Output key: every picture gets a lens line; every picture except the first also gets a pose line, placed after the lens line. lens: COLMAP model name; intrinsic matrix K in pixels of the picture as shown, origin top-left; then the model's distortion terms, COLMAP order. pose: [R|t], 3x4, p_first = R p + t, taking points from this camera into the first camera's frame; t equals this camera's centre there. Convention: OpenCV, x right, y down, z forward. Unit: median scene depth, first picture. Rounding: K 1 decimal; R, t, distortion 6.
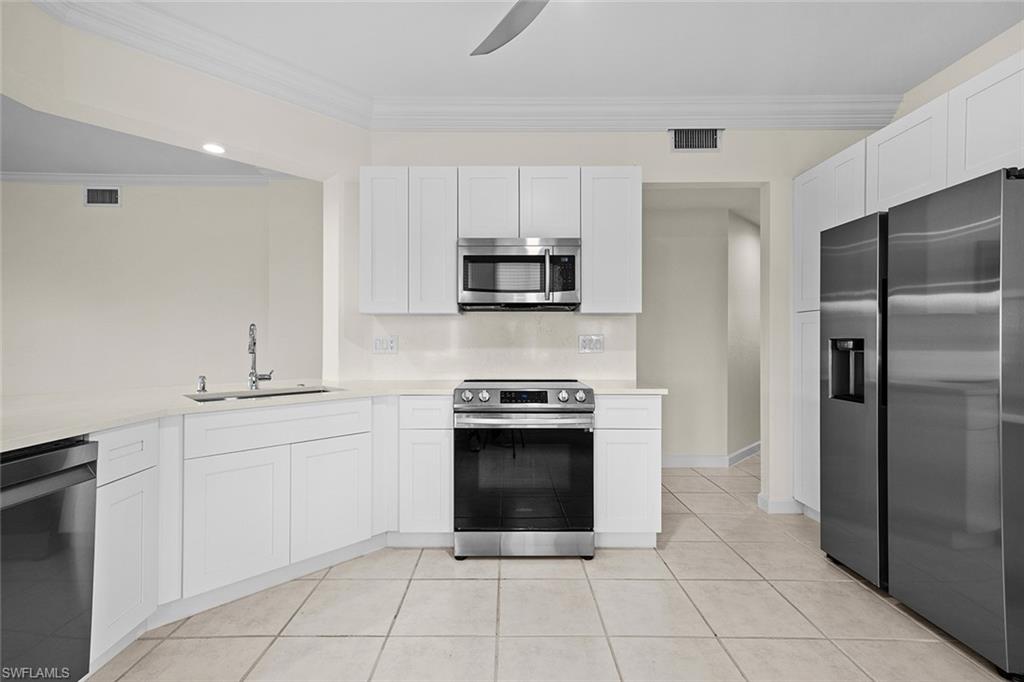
lens RADIAL K [[462.1, 0, 511.6], [0, 462.1, 339.9], [0, 0, 1]] dist [0.013370, 0.000045]
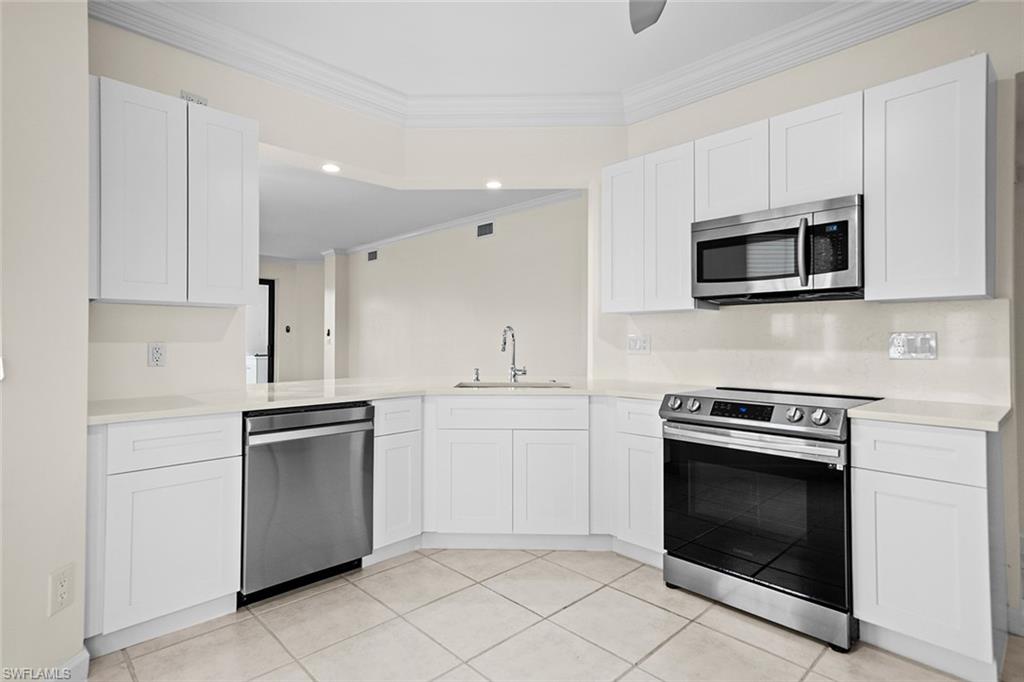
lens RADIAL K [[525.6, 0, 514.3], [0, 525.6, 334.9], [0, 0, 1]] dist [0.017902, 0.003521]
pose [[0.694197, -0.006556, -0.719755, 0.404931], [-0.000877, 0.999950, -0.009954, 0.001302], [0.719785, 0.007541, 0.694156, 0.077897]]
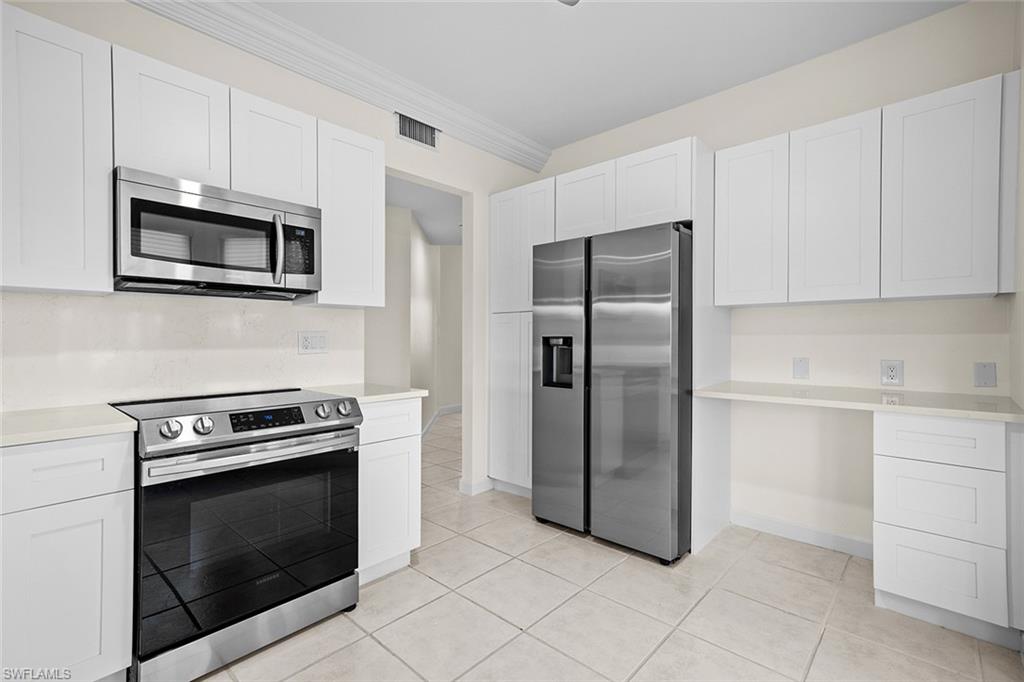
lens RADIAL K [[462.1, 0, 510.1], [0, 462.1, 338.4], [0, 0, 1]] dist [0.013370, 0.000045]
pose [[0.682088, -0.001932, 0.731267, -0.233930], [-0.000518, 0.999995, 0.003126, -0.001193], [-0.731270, -0.002511, 0.682084, 0.244478]]
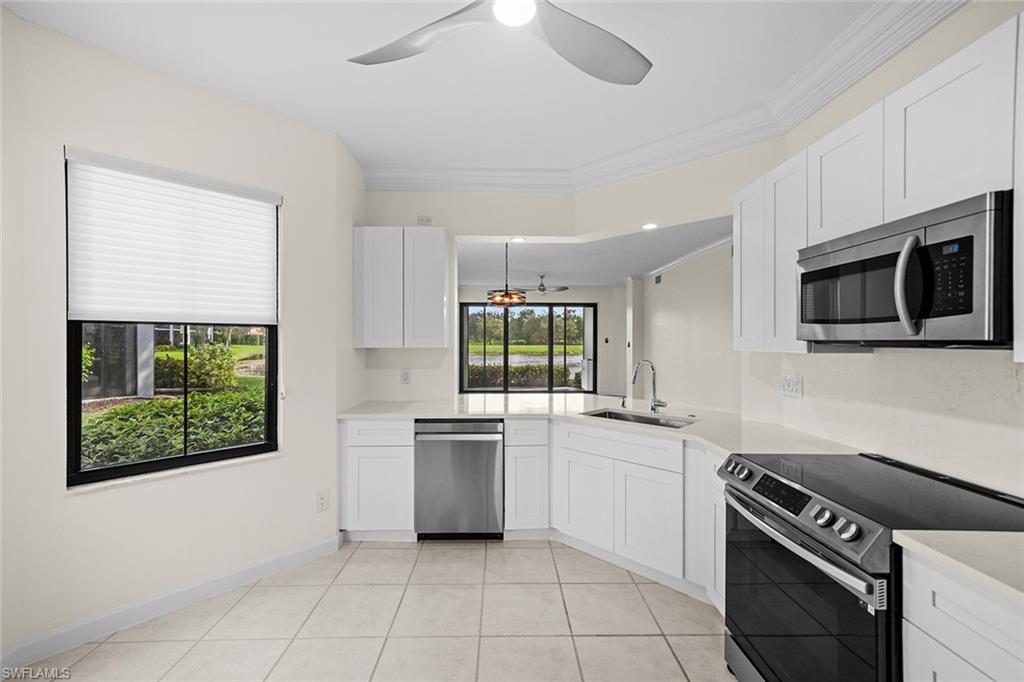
lens RADIAL K [[440.8, 0, 509.2], [0, 440.8, 340.0], [0, 0, 1]] dist [0.002569, 0.000113]
pose [[0.007208, 0.002529, -0.999971, 0.627281], [-0.000115, 0.999997, 0.002528, -0.090861], [0.999974, 0.000097, 0.007208, 0.603014]]
